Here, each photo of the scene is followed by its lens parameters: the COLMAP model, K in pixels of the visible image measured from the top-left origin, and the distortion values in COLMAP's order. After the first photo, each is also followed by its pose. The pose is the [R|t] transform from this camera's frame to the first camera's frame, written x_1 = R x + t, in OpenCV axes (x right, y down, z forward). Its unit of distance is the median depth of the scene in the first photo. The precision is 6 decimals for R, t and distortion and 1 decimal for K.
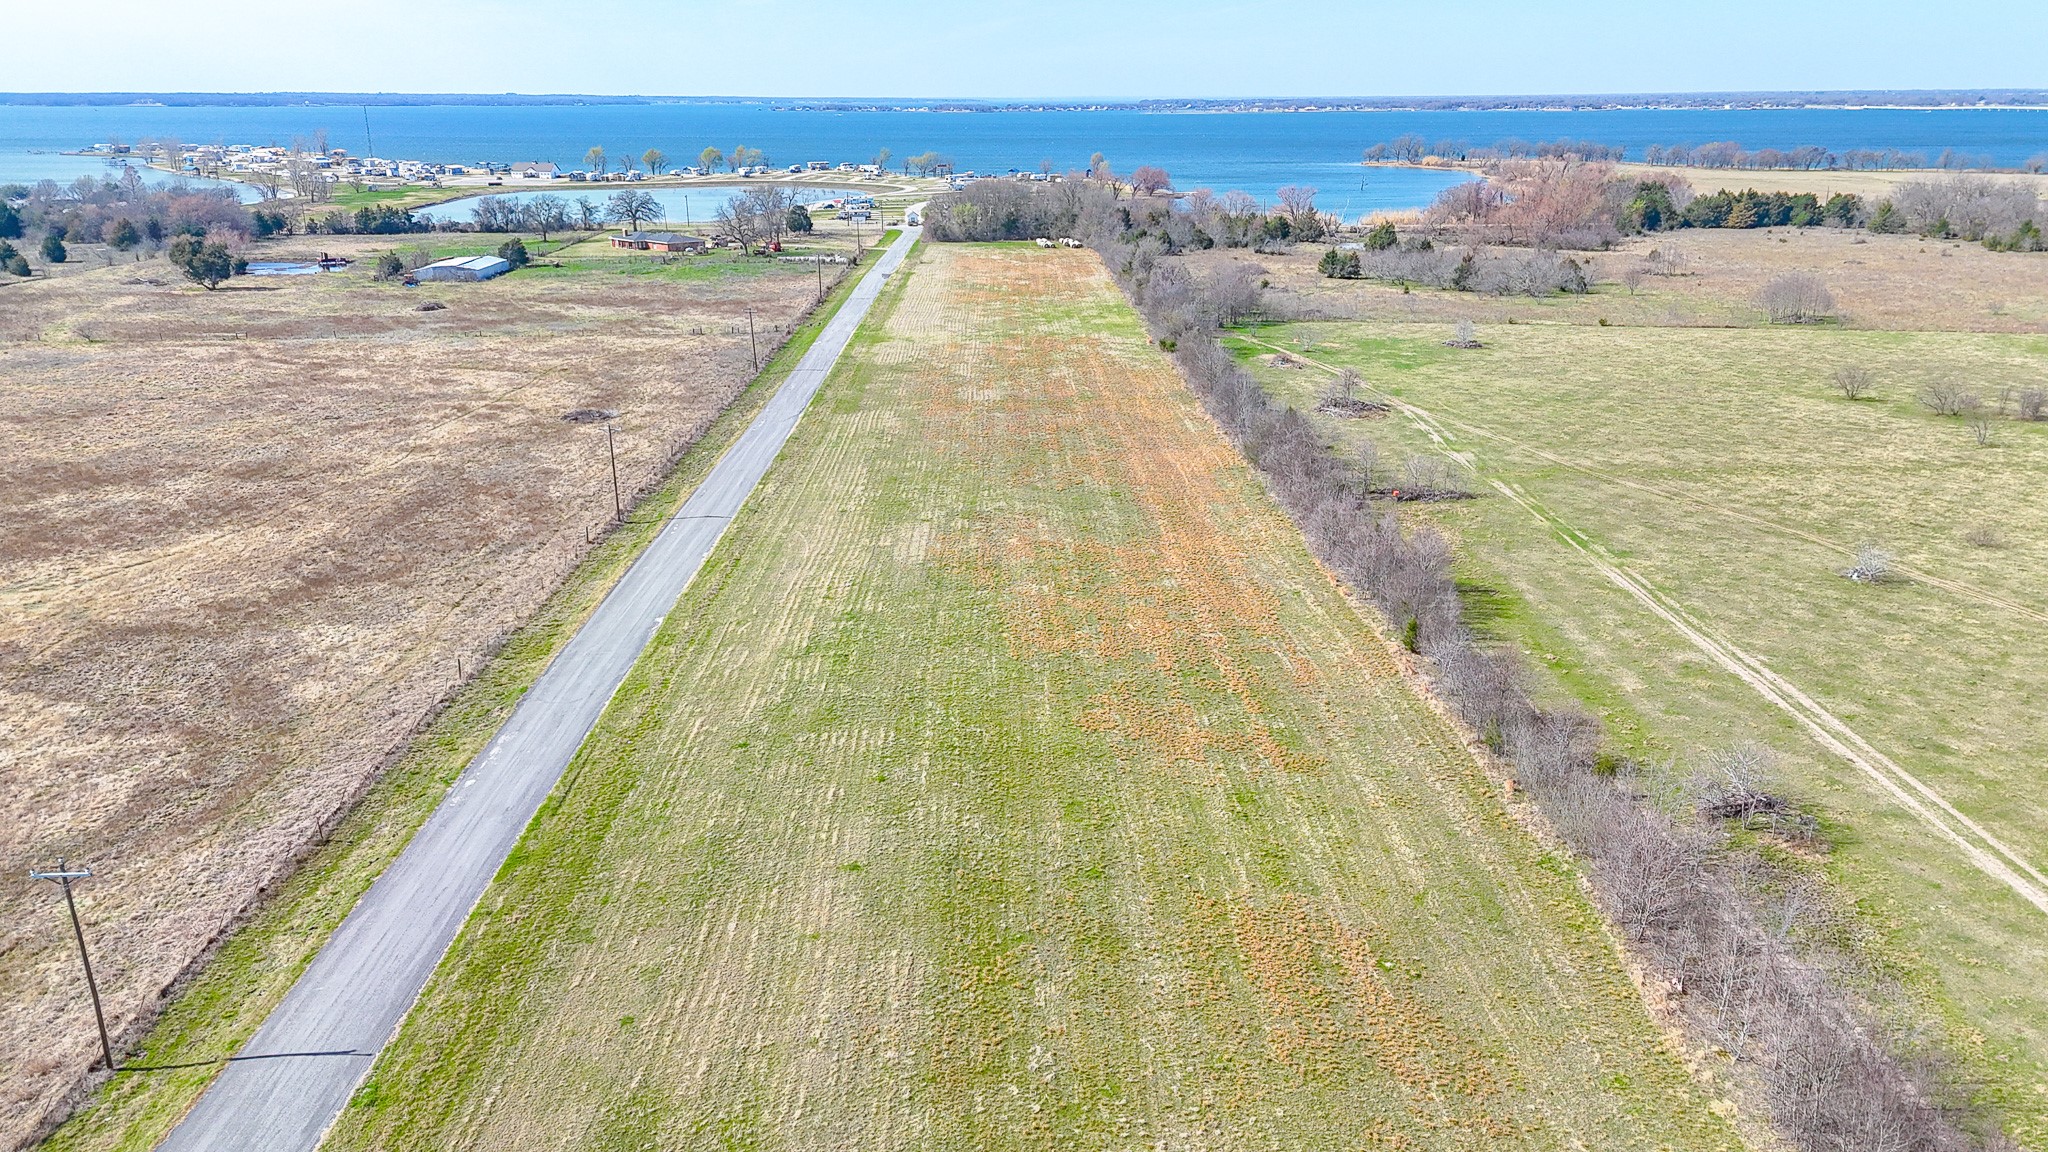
lens RADIAL K [[1494.3, 0, 1021.6], [0, 1494.3, 565.7], [0, 0, 1]] dist [0.075050, -0.067122]
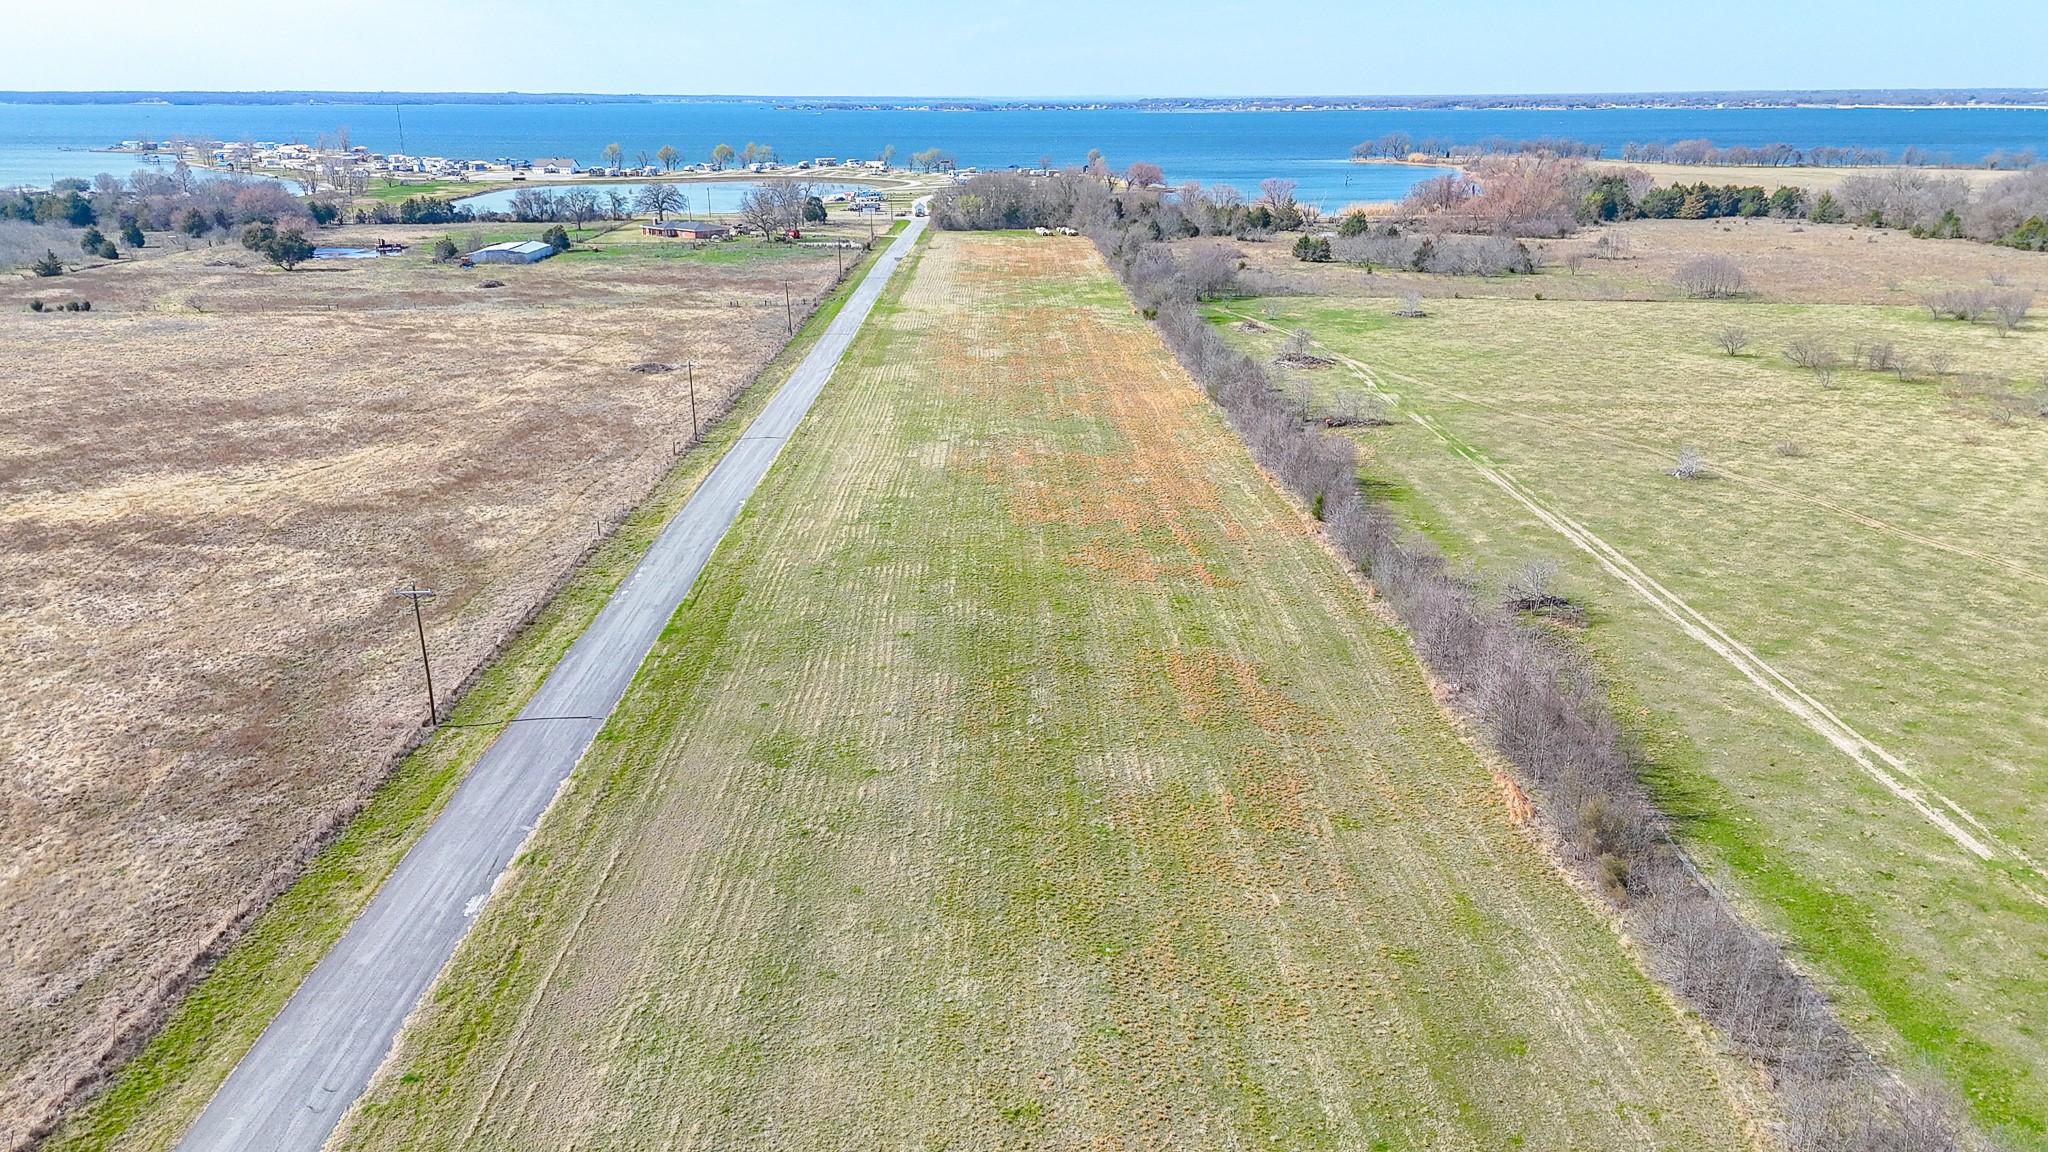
lens RADIAL K [[1494.3, 0, 1021.2], [0, 1494.3, 568.0], [0, 0, 1]] dist [0.075050, -0.067122]
pose [[1.000000, 0.000317, 0.000019, -0.000596], [-0.000317, 0.999998, 0.002098, 0.056659], [-0.000018, -0.002098, 0.999998, -0.182371]]
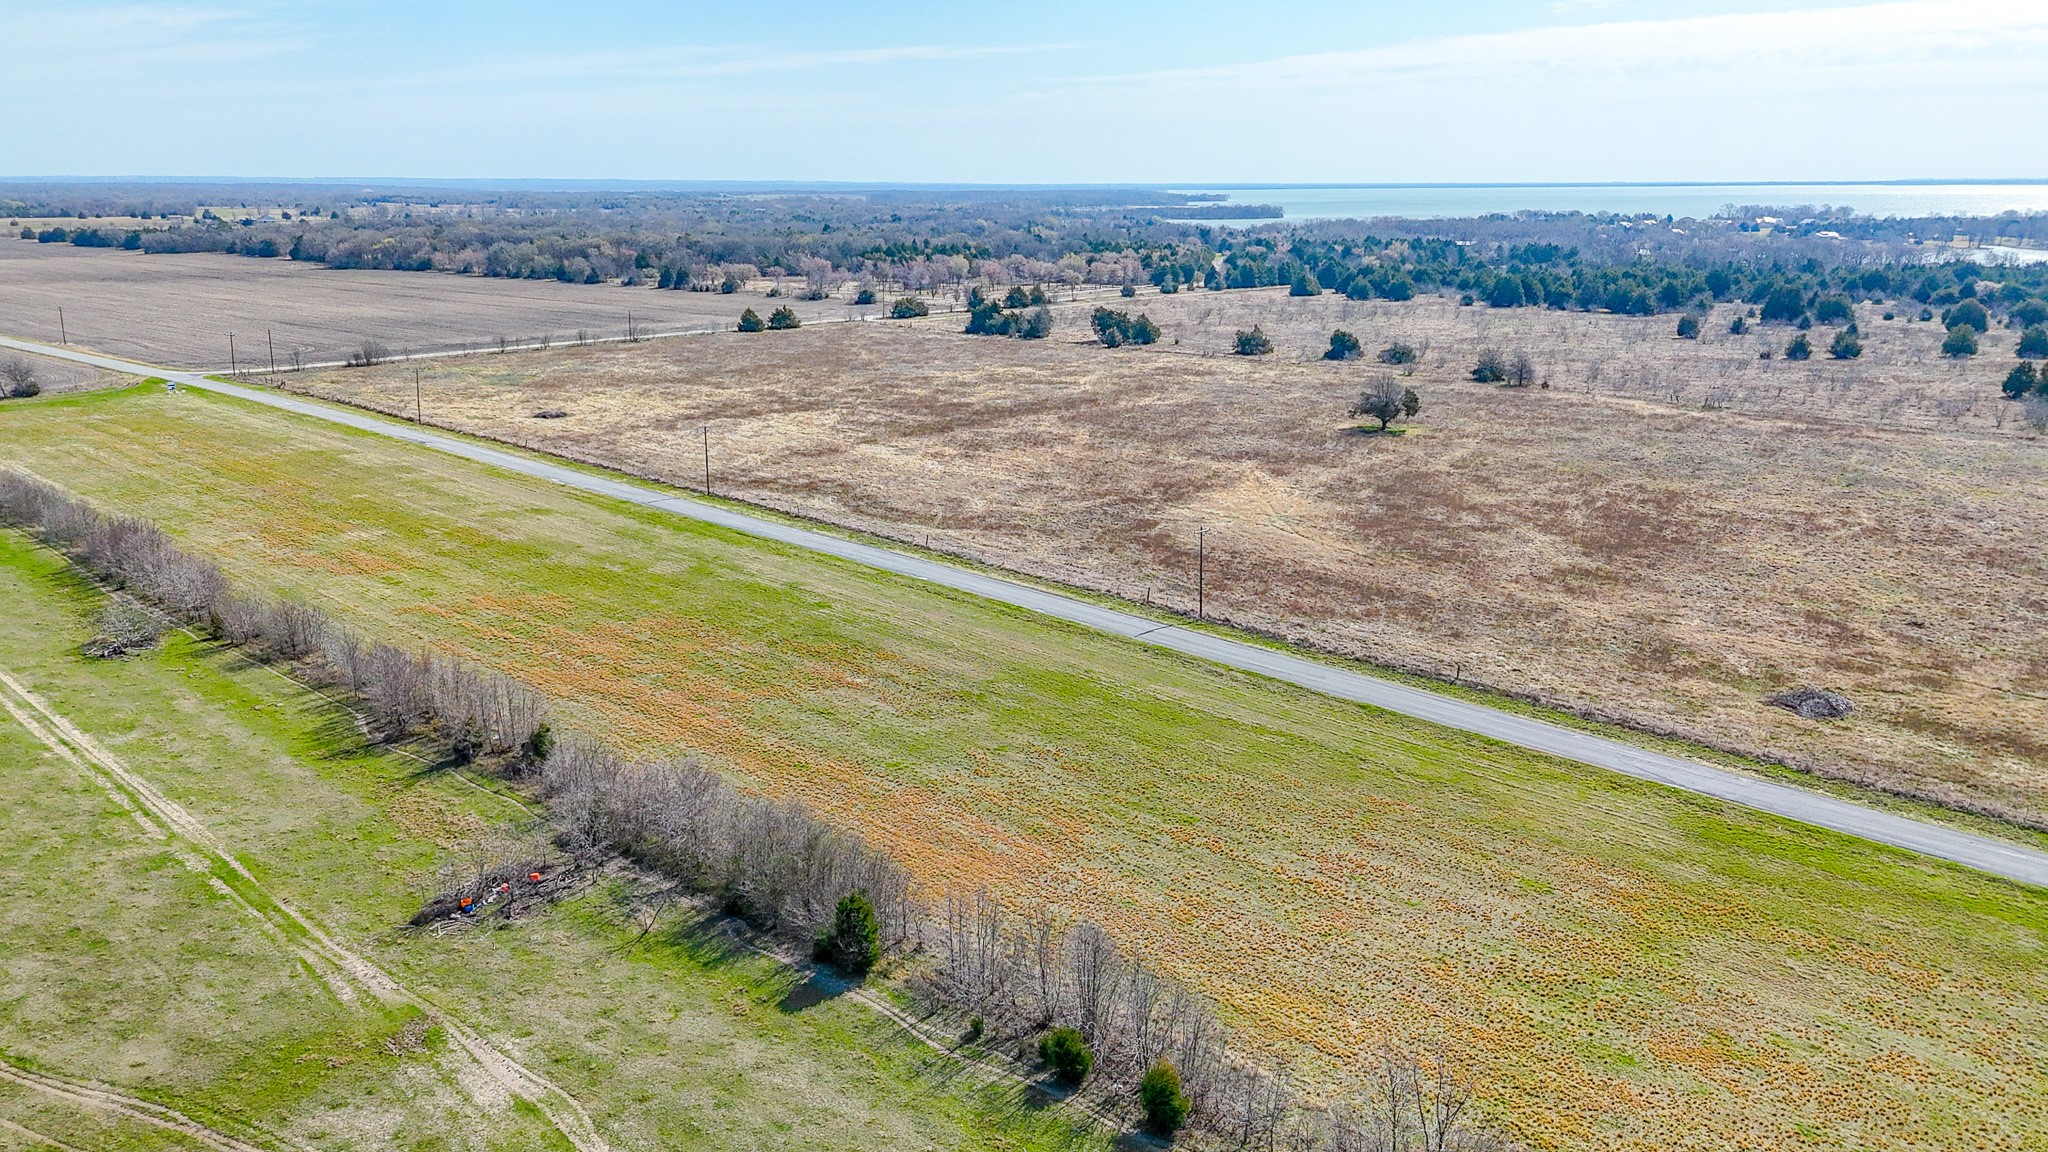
lens RADIAL K [[1494.3, 0, 1026.6], [0, 1494.3, 563.1], [0, 0, 1]] dist [0.075050, -0.067122]
pose [[-0.698248, 0.177101, -0.693603, 0.425357], [-0.214708, 0.872494, 0.438924, -0.392133], [0.682898, 0.455400, -0.571192, 1.179855]]
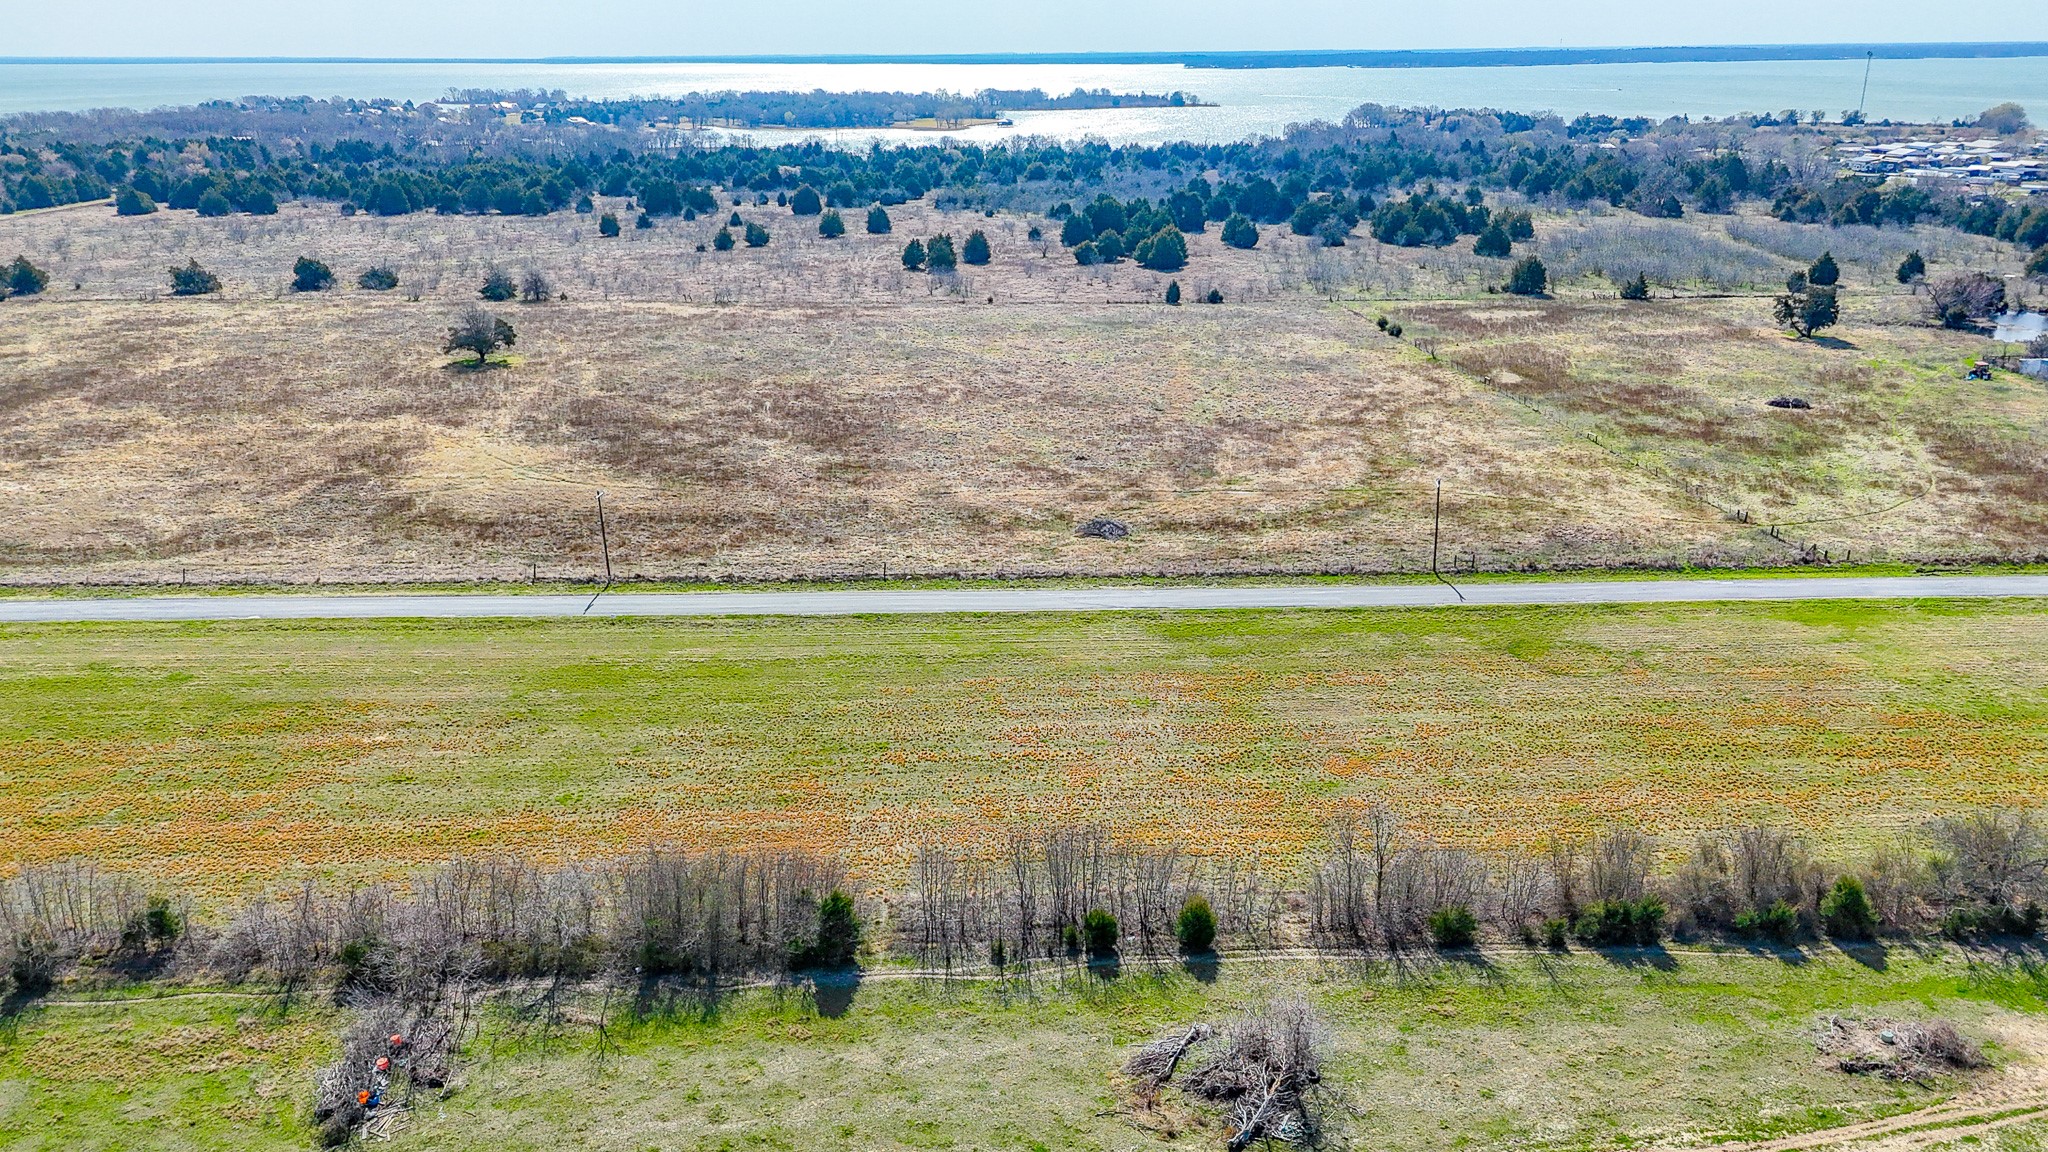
lens RADIAL K [[1494.3, 0, 1022.1], [0, 1494.3, 581.7], [0, 0, 1]] dist [0.075050, -0.067122]
pose [[0.024190, 0.331324, -0.943207, 0.579111], [-0.295323, 0.903744, 0.309888, -0.348511], [0.955091, 0.271055, 0.119710, 0.908205]]
